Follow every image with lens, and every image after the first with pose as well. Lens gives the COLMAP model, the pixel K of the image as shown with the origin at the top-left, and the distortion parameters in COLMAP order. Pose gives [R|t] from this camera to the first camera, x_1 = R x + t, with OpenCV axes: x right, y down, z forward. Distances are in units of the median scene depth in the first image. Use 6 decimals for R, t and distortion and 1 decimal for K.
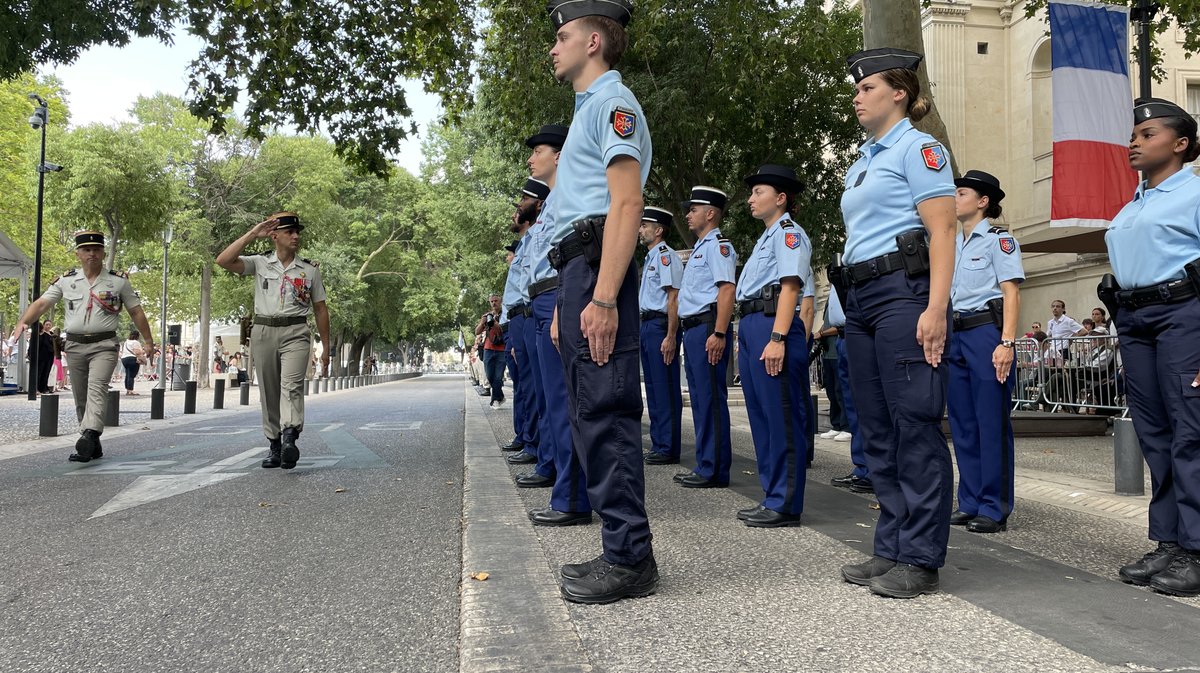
lens RADIAL K [[904.8, 0, 599.3], [0, 904.8, 328.9], [0, 0, 1]] dist [0.084188, -0.099463]
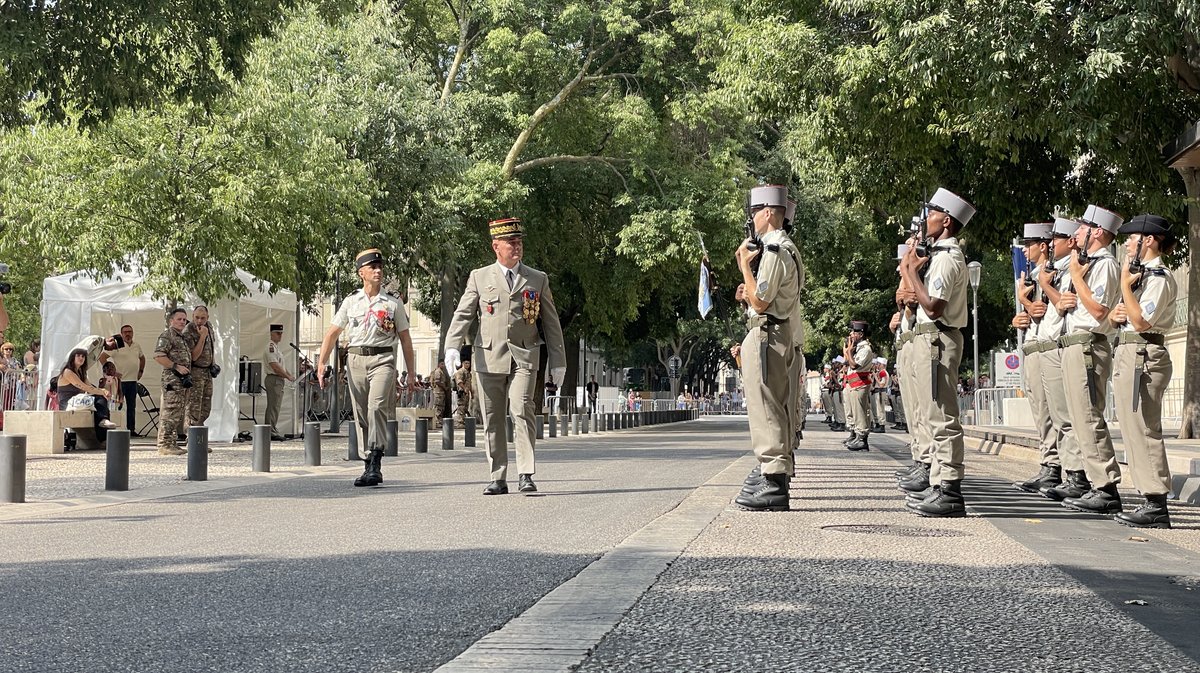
lens RADIAL K [[1788.7, 0, 605.4], [0, 1788.7, 331.0], [0, 0, 1]] dist [0.105258, 0.000000]
pose [[0.966117, -0.013008, -0.257776, -0.021919], [0.013701, 0.999906, 0.000892, 0.013168], [0.257740, -0.004394, 0.966204, 0.252011]]
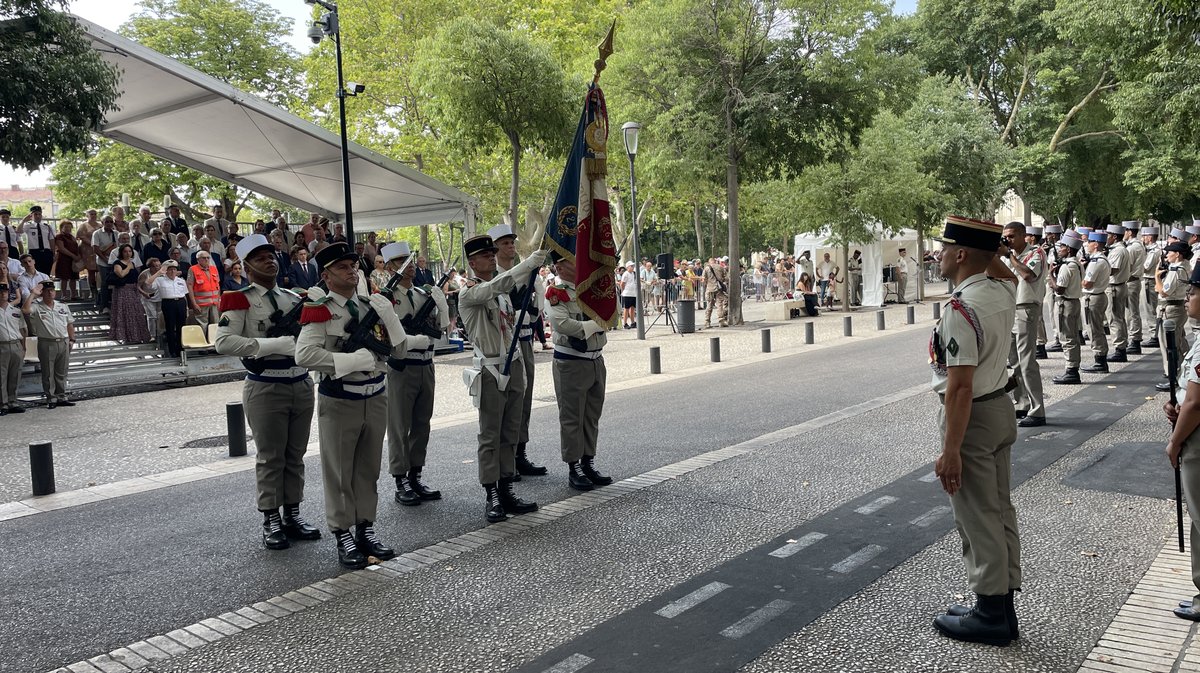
lens RADIAL K [[904.8, 0, 602.5], [0, 904.8, 324.4], [0, 0, 1]] dist [0.084188, -0.099463]
pose [[0.661609, 0.005059, -0.749832, 0.051851], [0.087291, 0.992659, 0.083718, -0.007659], [0.744751, -0.120842, 0.656310, 0.223465]]
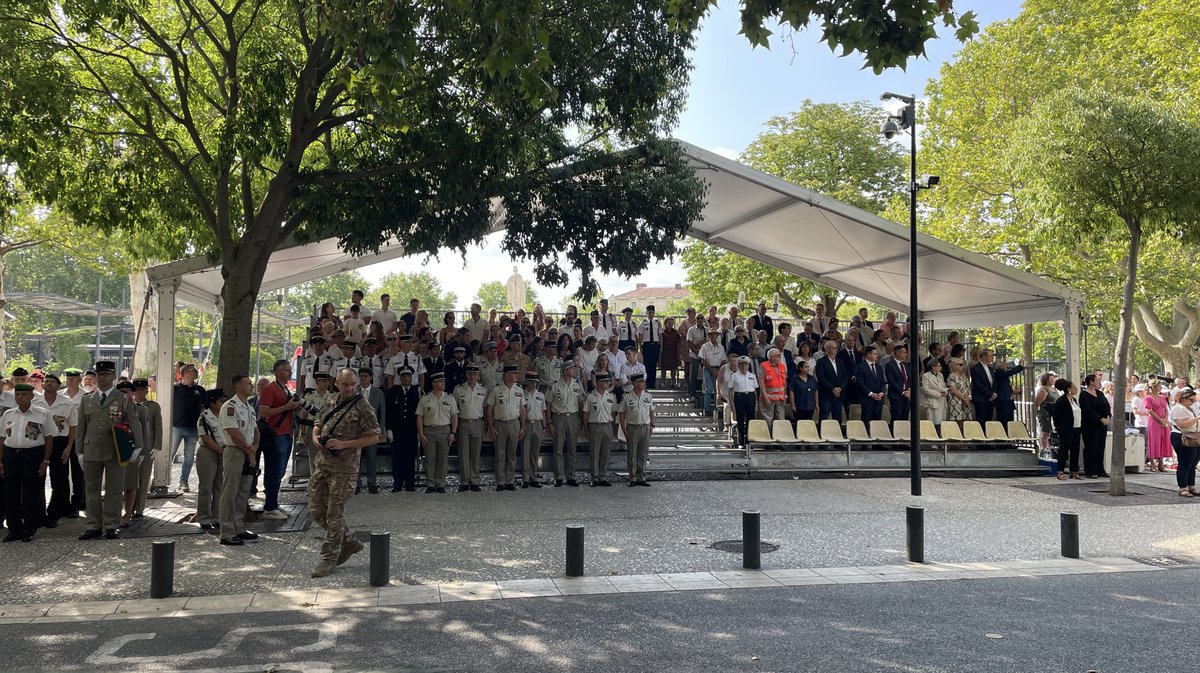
lens RADIAL K [[904.8, 0, 604.4], [0, 904.8, 320.5], [0, 0, 1]] dist [0.084188, -0.099463]
pose [[0.076817, -0.068923, -0.994660, 0.041640], [0.043083, 0.996905, -0.065751, -0.009475], [0.996114, -0.037802, 0.079549, 0.245230]]
